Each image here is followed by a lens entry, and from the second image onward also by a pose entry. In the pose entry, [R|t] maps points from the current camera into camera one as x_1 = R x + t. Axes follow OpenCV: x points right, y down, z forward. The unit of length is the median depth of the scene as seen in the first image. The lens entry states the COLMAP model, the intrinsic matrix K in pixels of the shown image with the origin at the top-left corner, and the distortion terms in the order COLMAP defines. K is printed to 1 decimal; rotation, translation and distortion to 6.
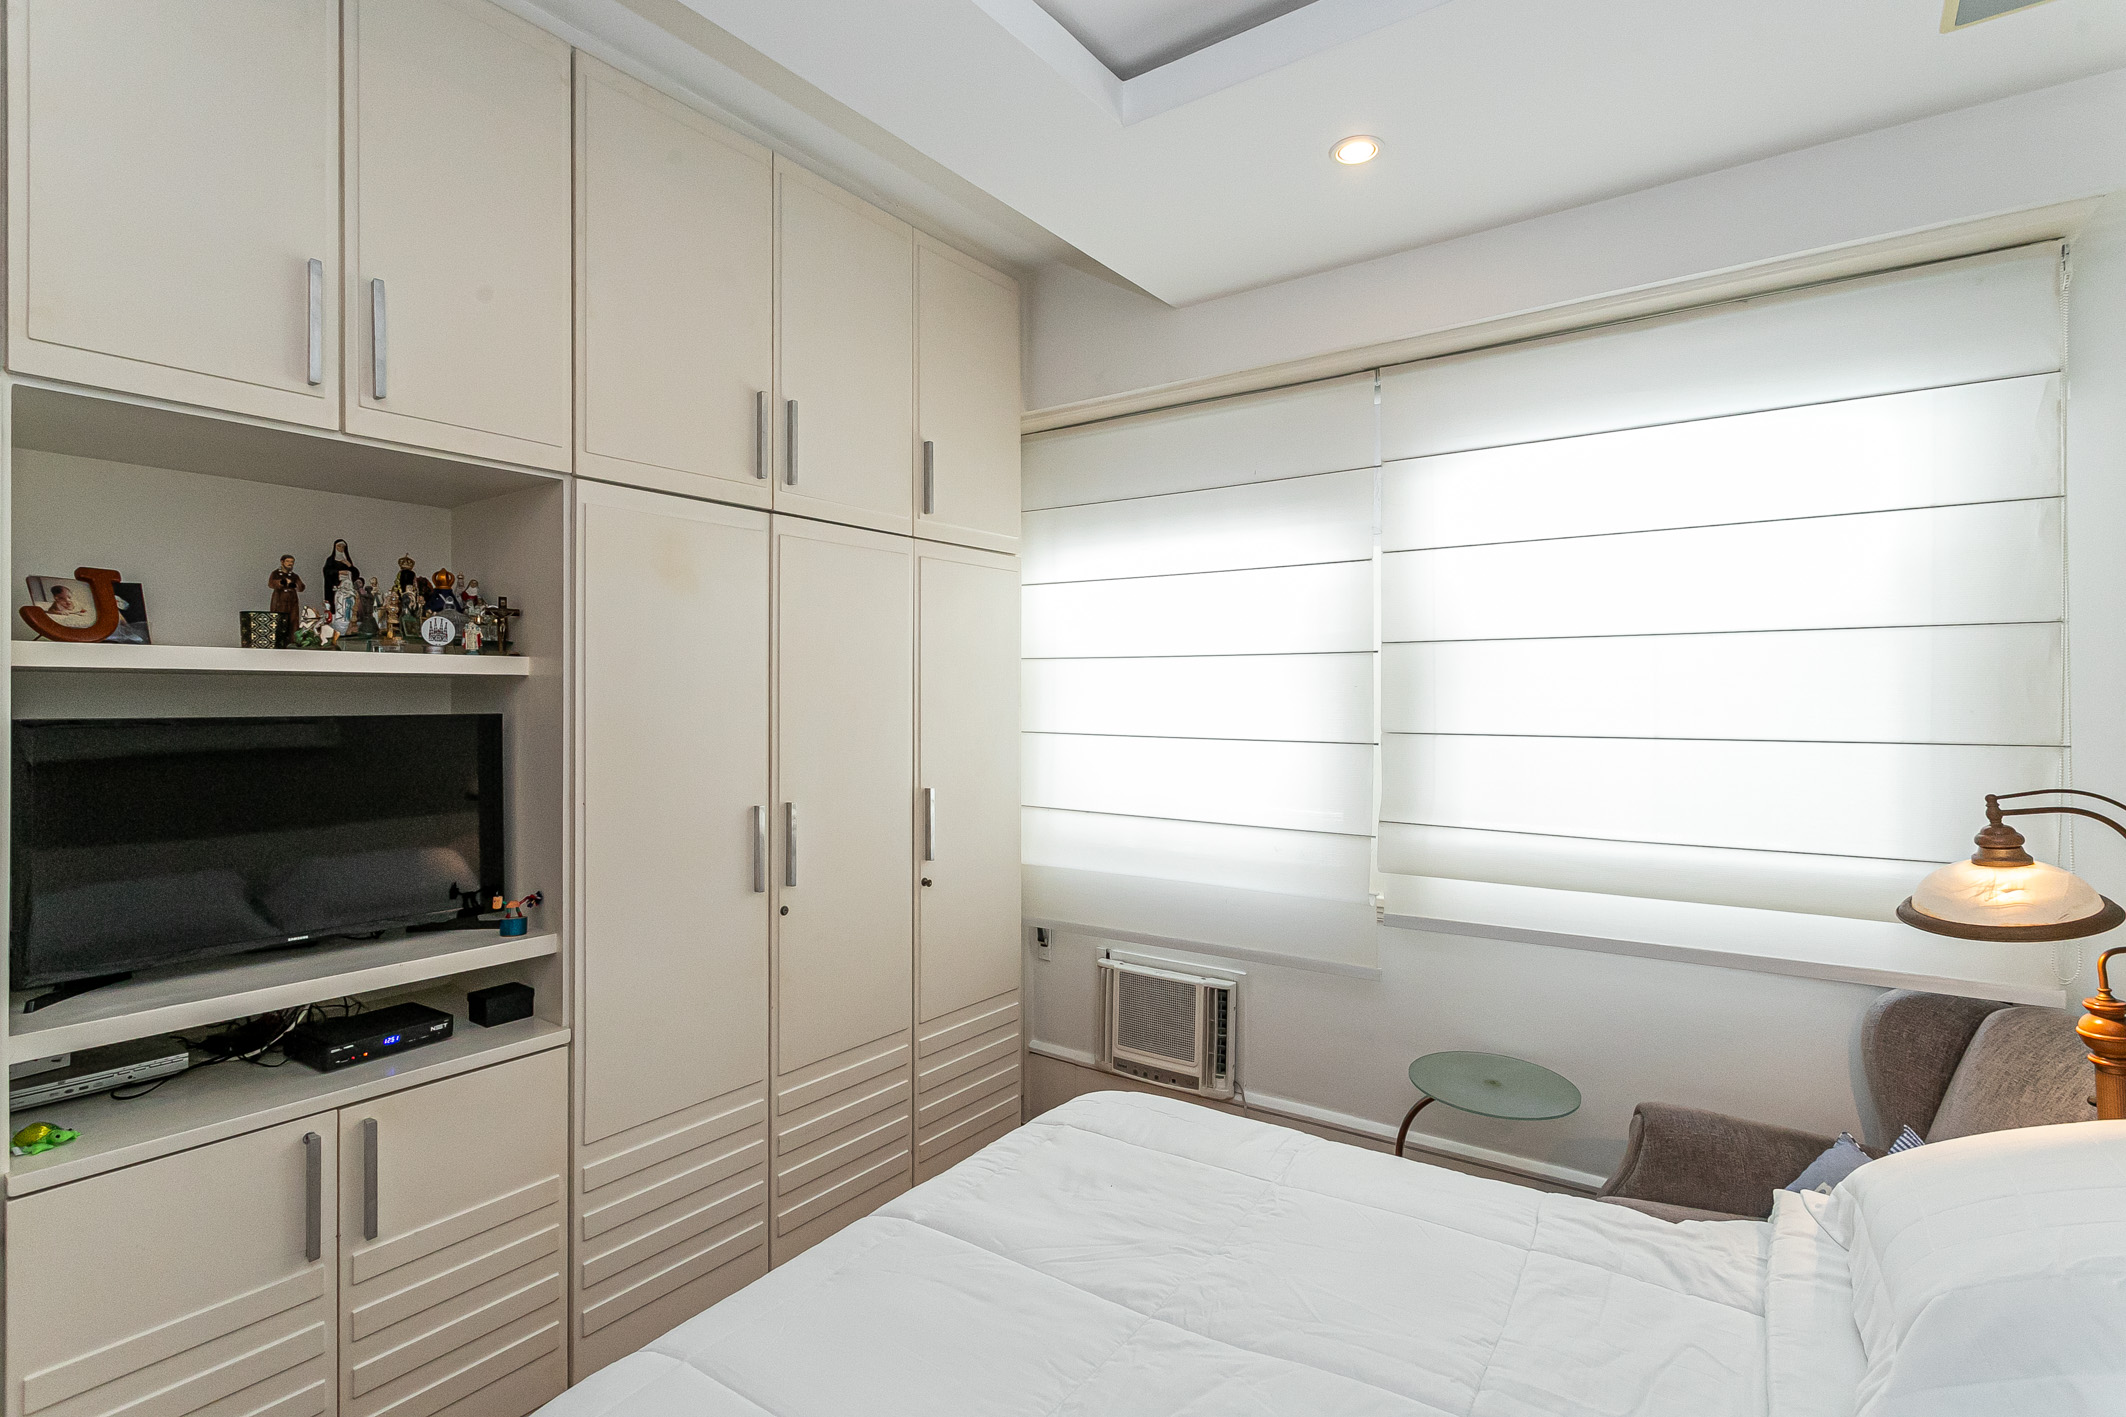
lens RADIAL K [[1018.6, 0, 1072.6], [0, 1018.6, 705.0], [0, 0, 1]] dist [0.000492, 0.001877]
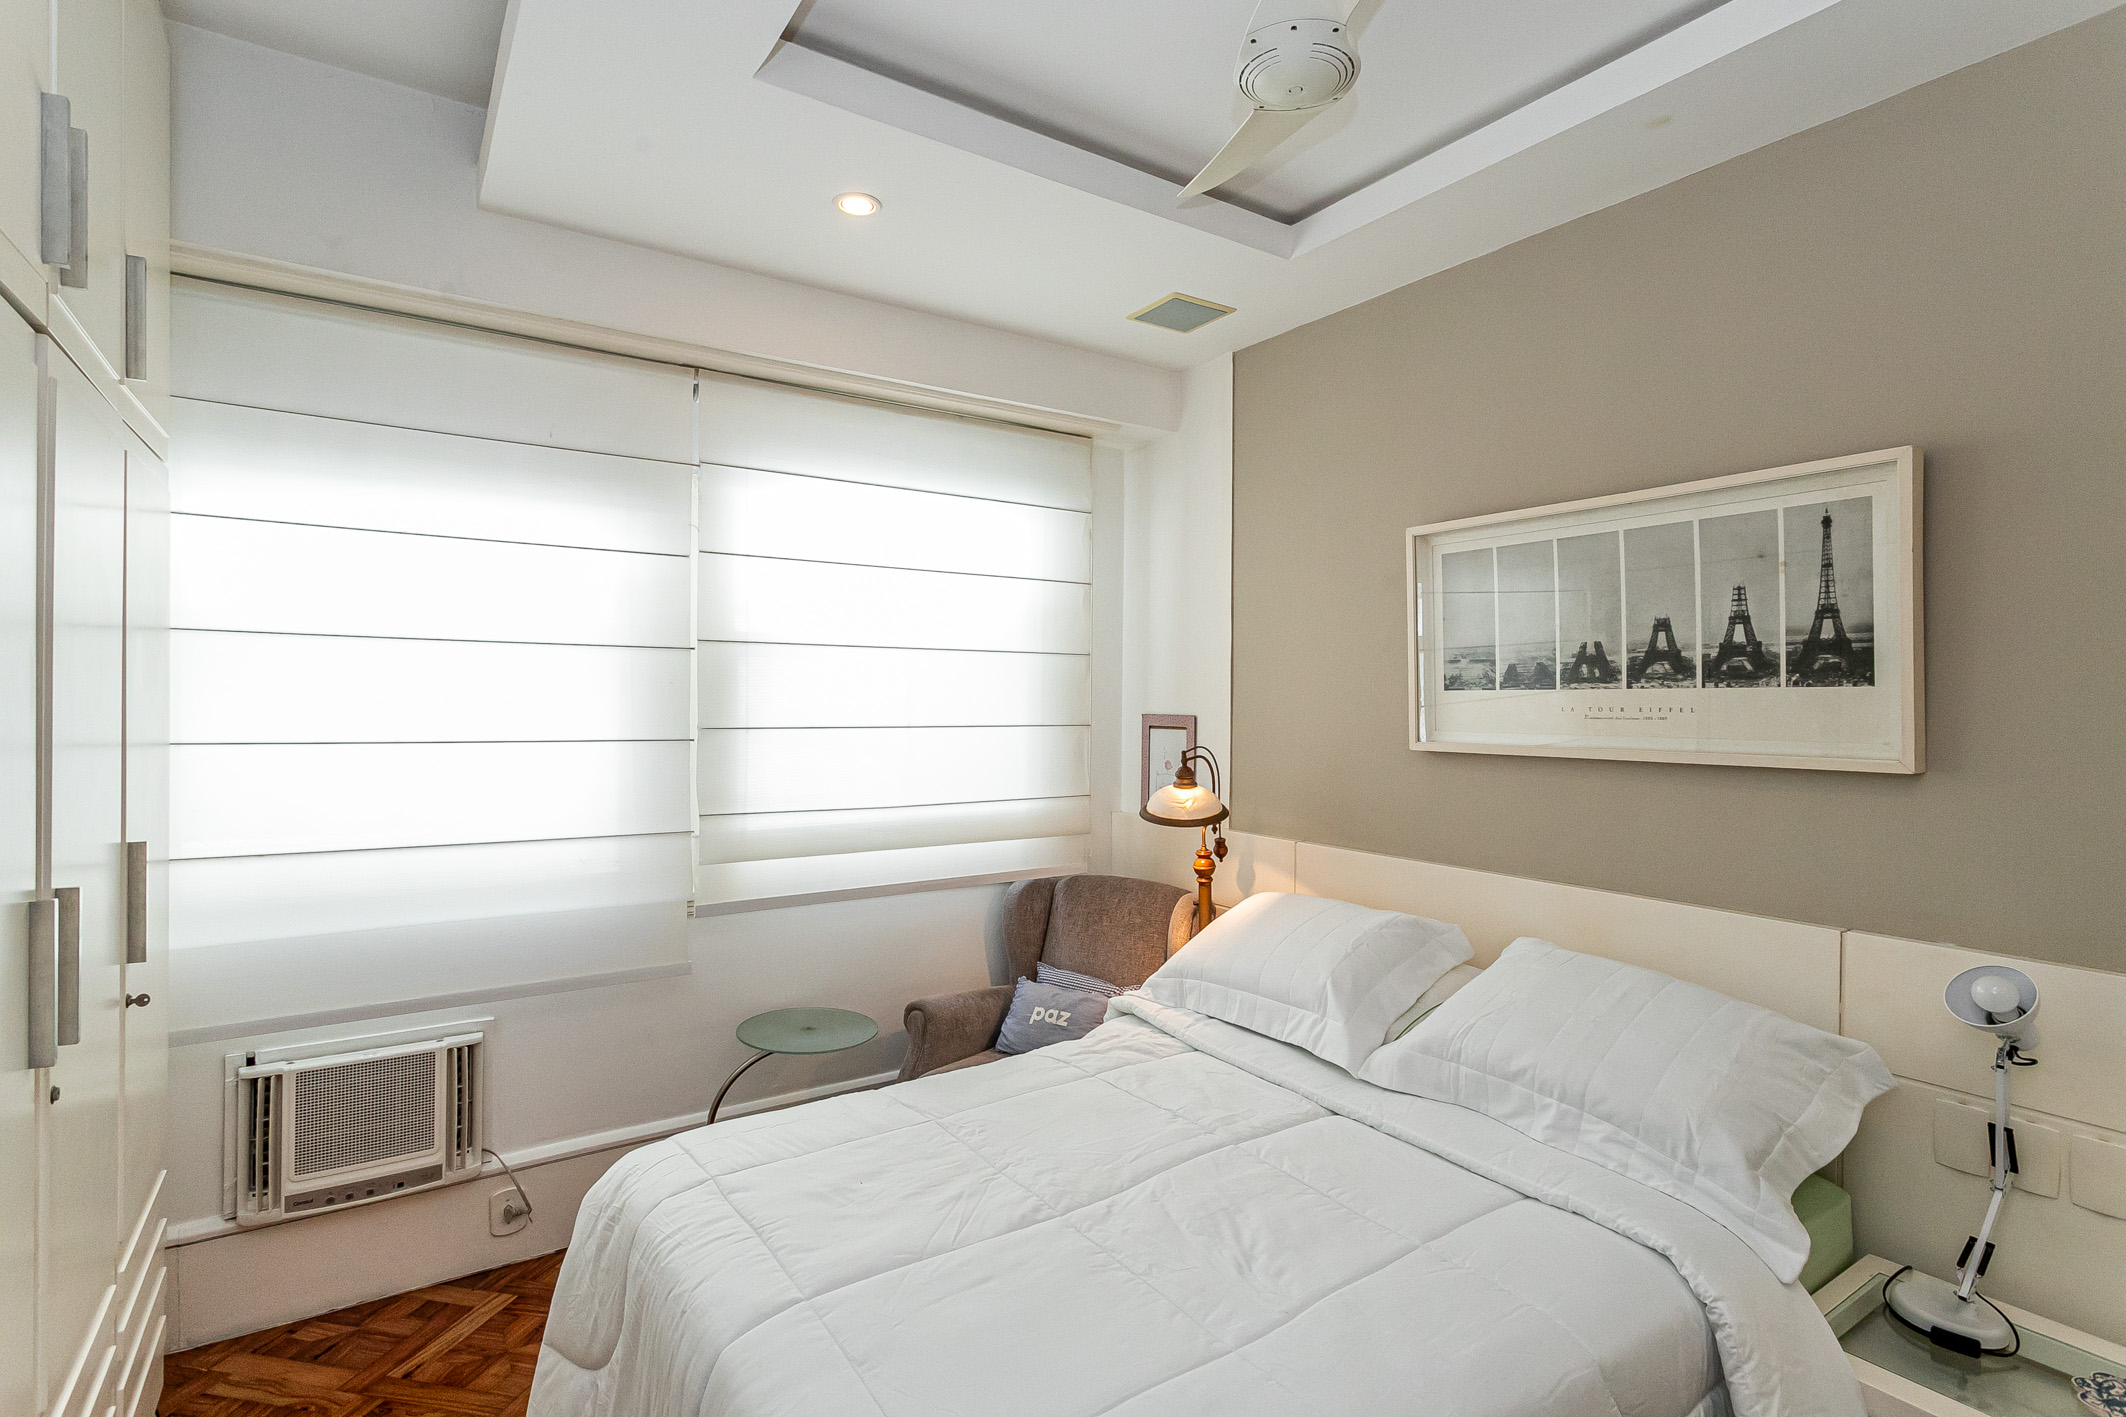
lens RADIAL K [[1018.6, 0, 1090.8], [0, 1018.6, 710.5], [0, 0, 1]] dist [0.000492, 0.001877]
pose [[0.356973, -0.009492, 0.934067, -0.502871], [-0.002032, 0.999938, 0.010937, -0.002940], [-0.934113, -0.005802, 0.356931, 0.267605]]
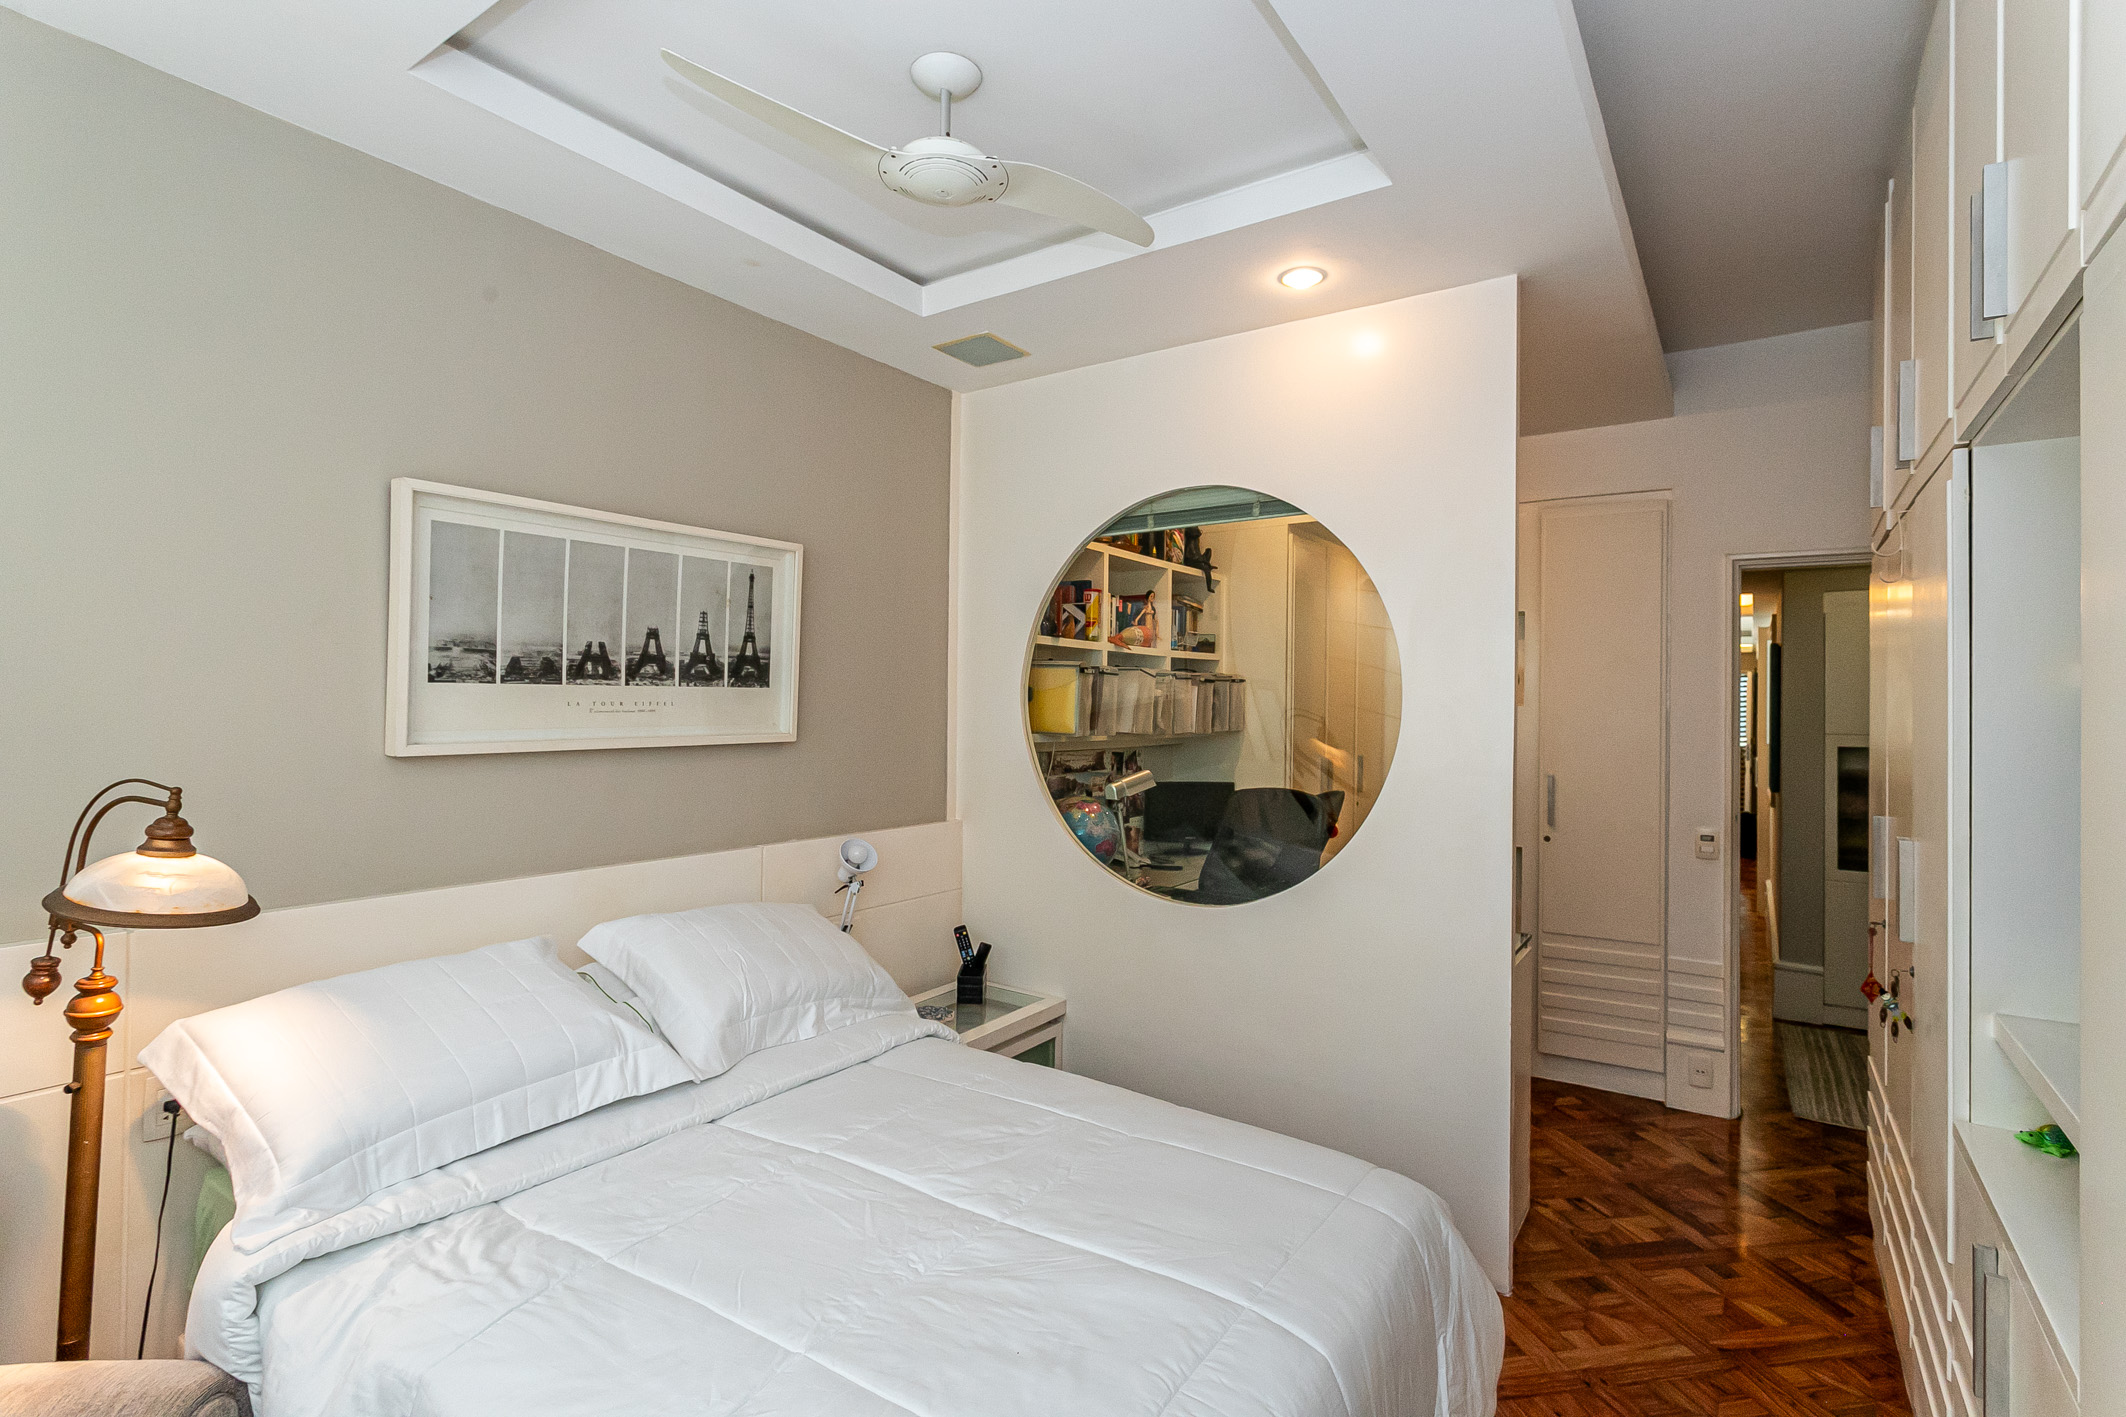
lens RADIAL K [[1018.6, 0, 1052.2], [0, 1018.6, 693.7], [0, 0, 1]] dist [0.000492, 0.001877]
pose [[-0.999740, -0.018645, 0.013091, -0.023427], [-0.018652, 0.999826, -0.000454, -0.011276], [-0.013081, -0.000698, -0.999914, 1.043534]]
